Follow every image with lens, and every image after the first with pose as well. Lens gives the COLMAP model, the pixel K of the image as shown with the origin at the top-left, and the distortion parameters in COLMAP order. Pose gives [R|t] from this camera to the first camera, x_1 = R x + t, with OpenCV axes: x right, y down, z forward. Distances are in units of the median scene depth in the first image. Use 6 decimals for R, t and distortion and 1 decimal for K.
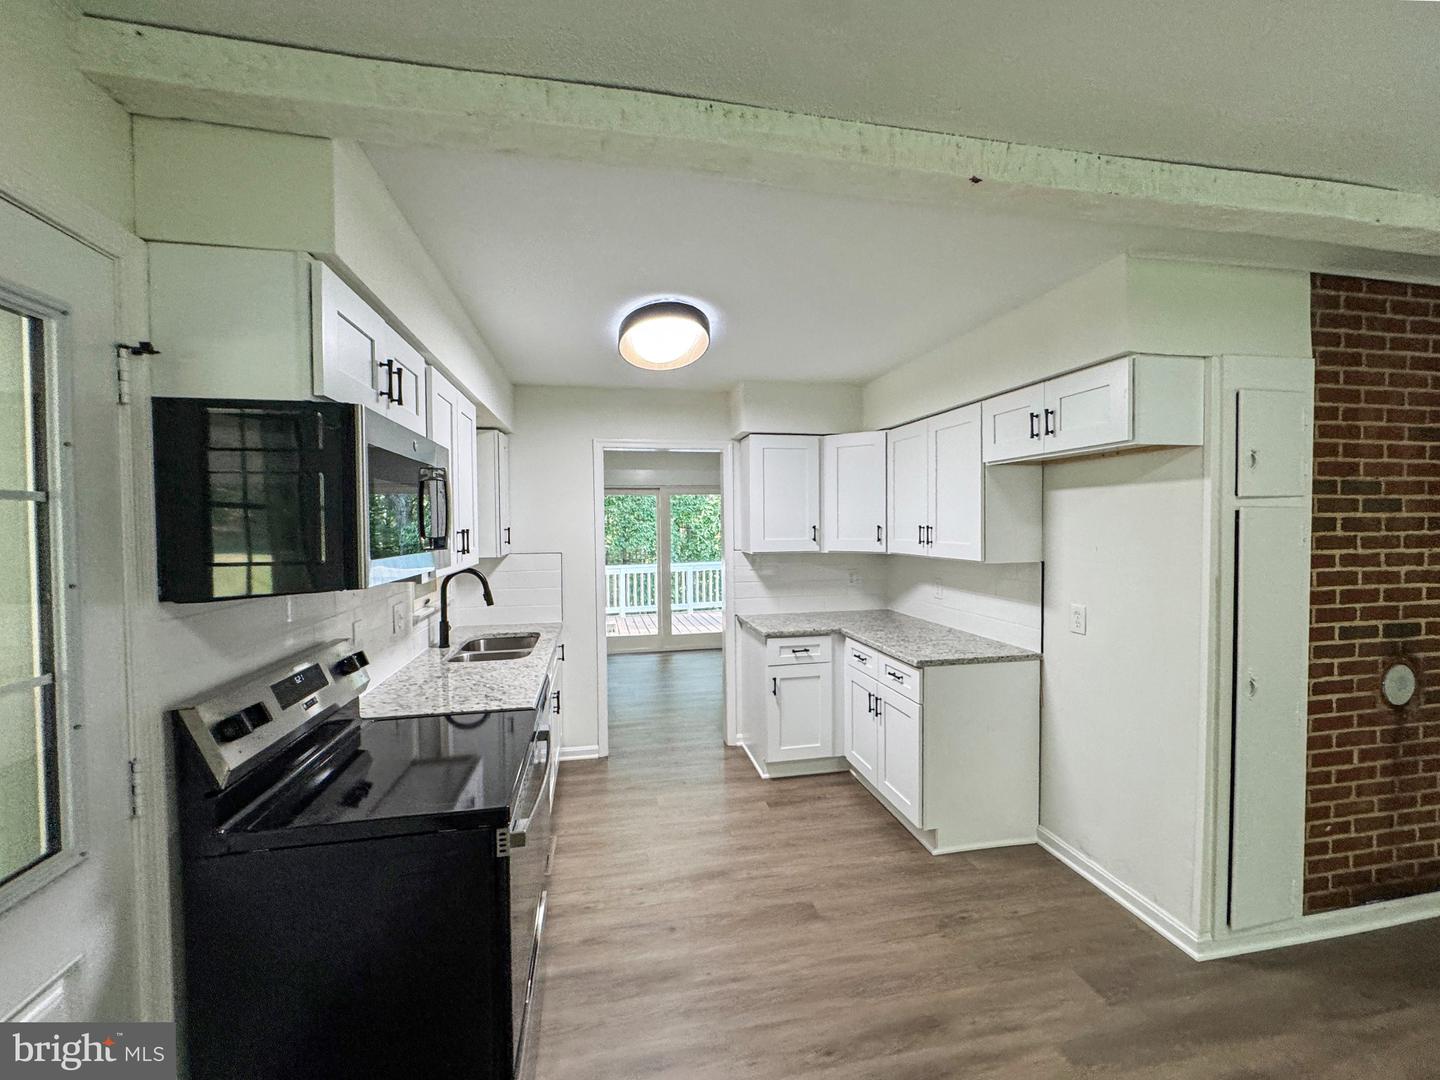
lens RADIAL K [[570.5, 0, 773.0], [0, 570.5, 535.8], [0, 0, 1]] dist [-0.001519, 0.000527]
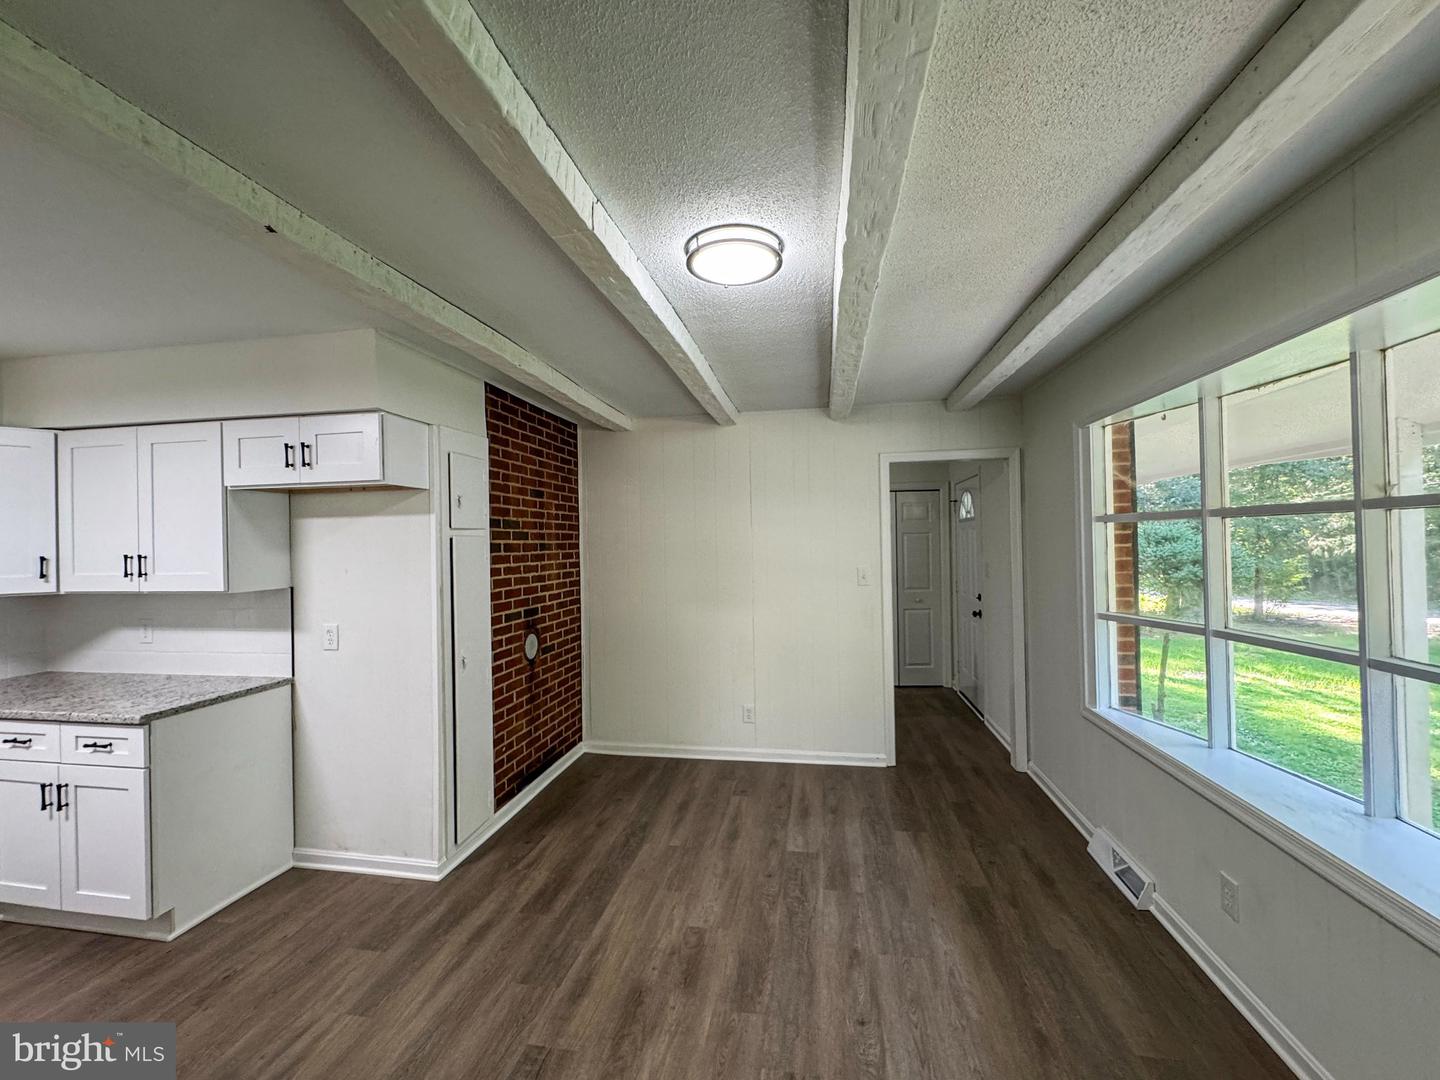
lens RADIAL K [[570.5, 0, 723.7], [0, 570.5, 540.8], [0, 0, 1]] dist [-0.001519, 0.000527]
pose [[0.356304, 0.002797, 0.934366, -0.231463], [0.041261, 0.998973, -0.018725, 0.014356], [-0.933459, 0.045224, 0.355823, -0.106583]]
